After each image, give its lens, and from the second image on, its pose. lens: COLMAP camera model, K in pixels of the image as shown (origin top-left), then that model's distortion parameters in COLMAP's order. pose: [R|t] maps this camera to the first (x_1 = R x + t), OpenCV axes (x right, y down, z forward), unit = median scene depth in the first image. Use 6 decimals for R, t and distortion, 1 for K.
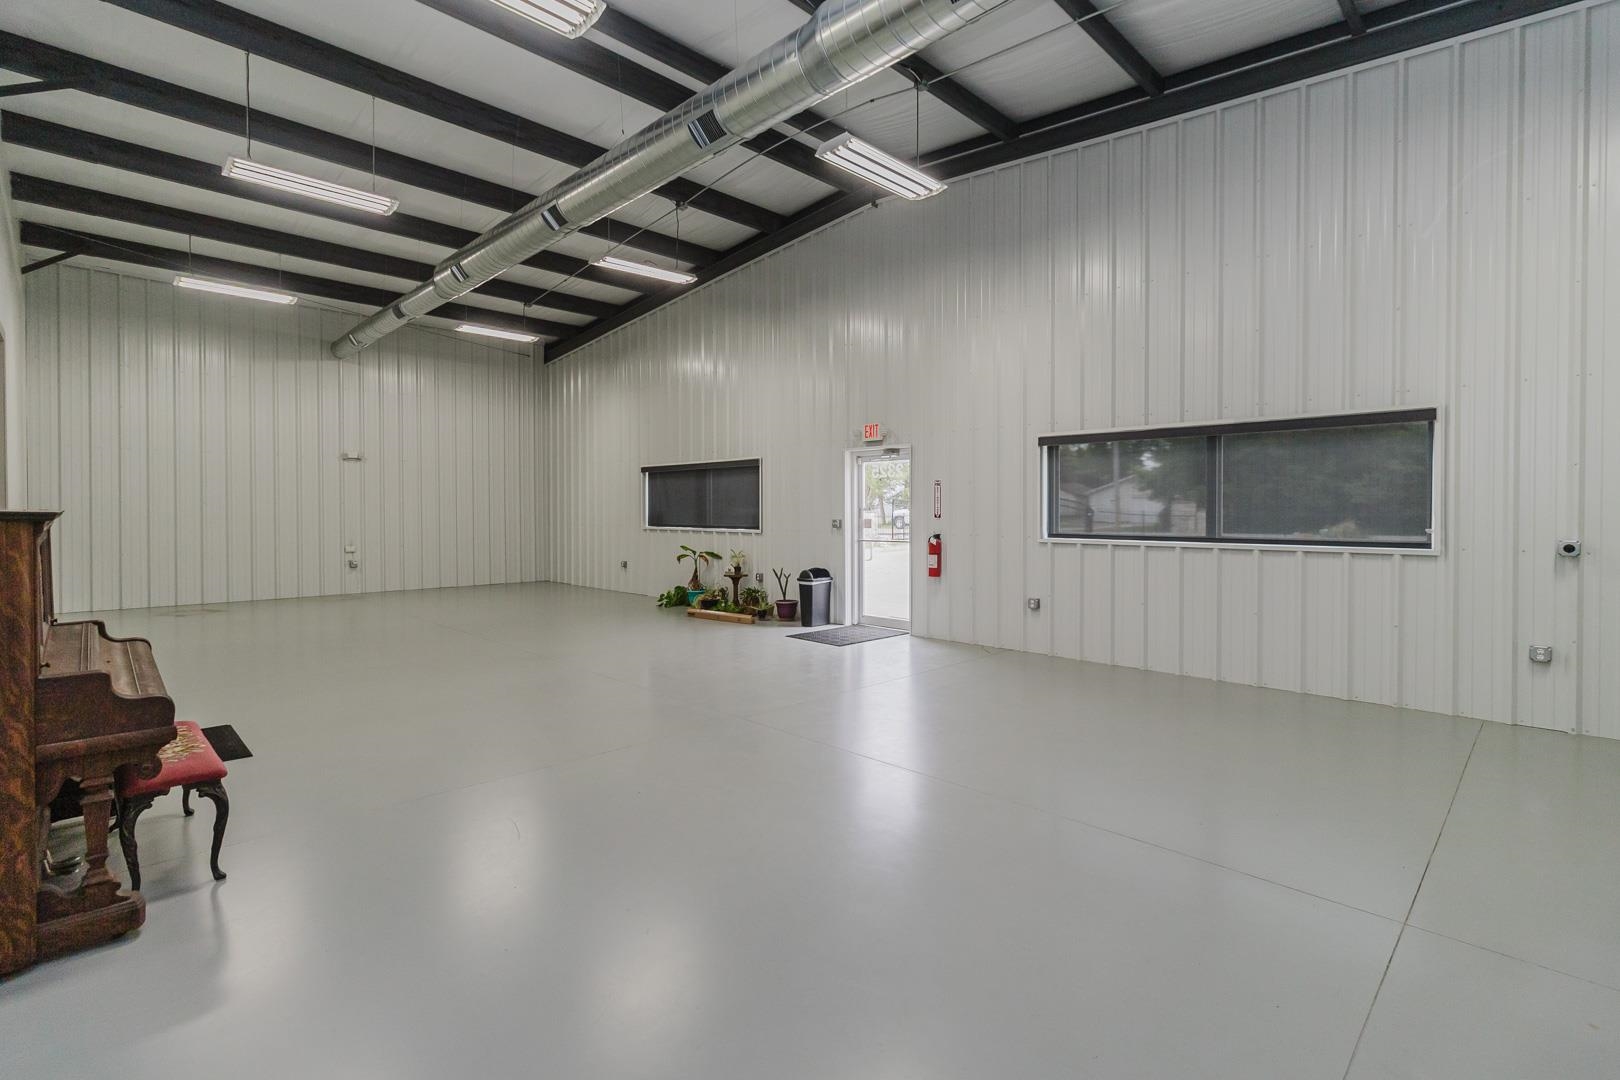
lens RADIAL K [[747.3, 0, 817.2], [0, 747.3, 515.4], [0, 0, 1]] dist [0.002536, 0.000893]
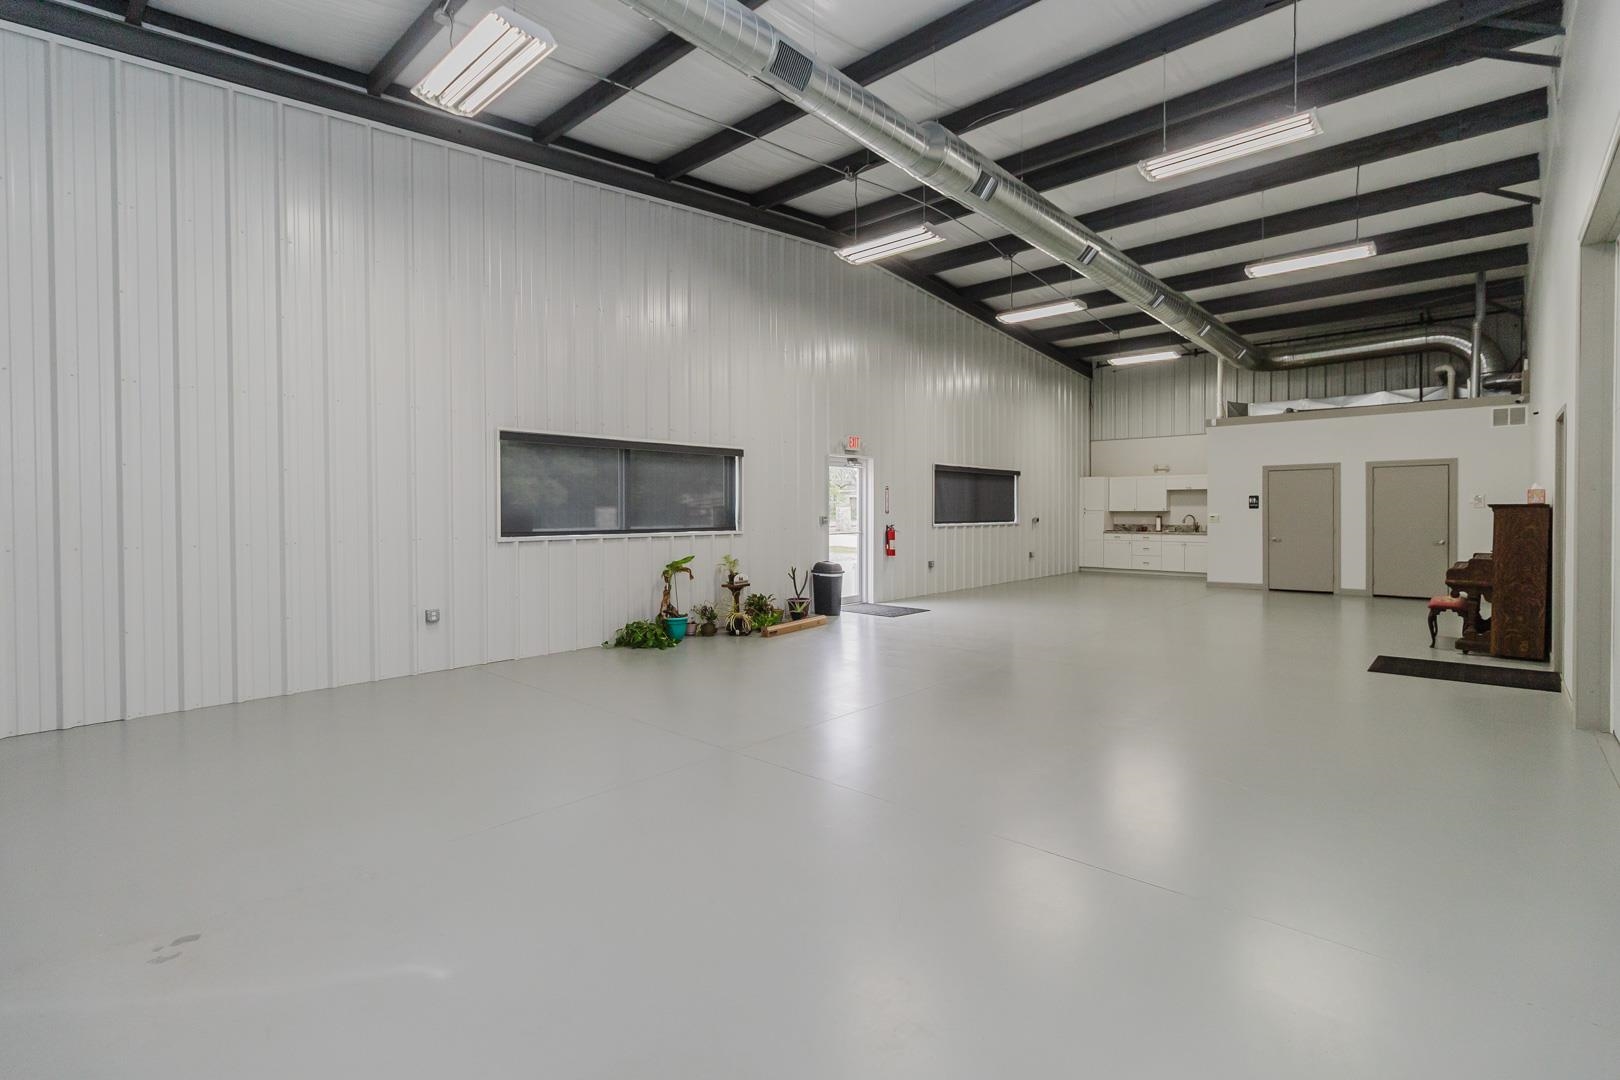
lens RADIAL K [[738.5, 0, 814.0], [0, 738.5, 494.1], [0, 0, 1]] dist [0.000774, 0.000189]
pose [[-0.044062, 0.017768, 0.998871, -0.914056], [0.006730, 0.999824, -0.017488, -0.007185], [-0.999006, 0.005952, -0.044174, 0.913601]]
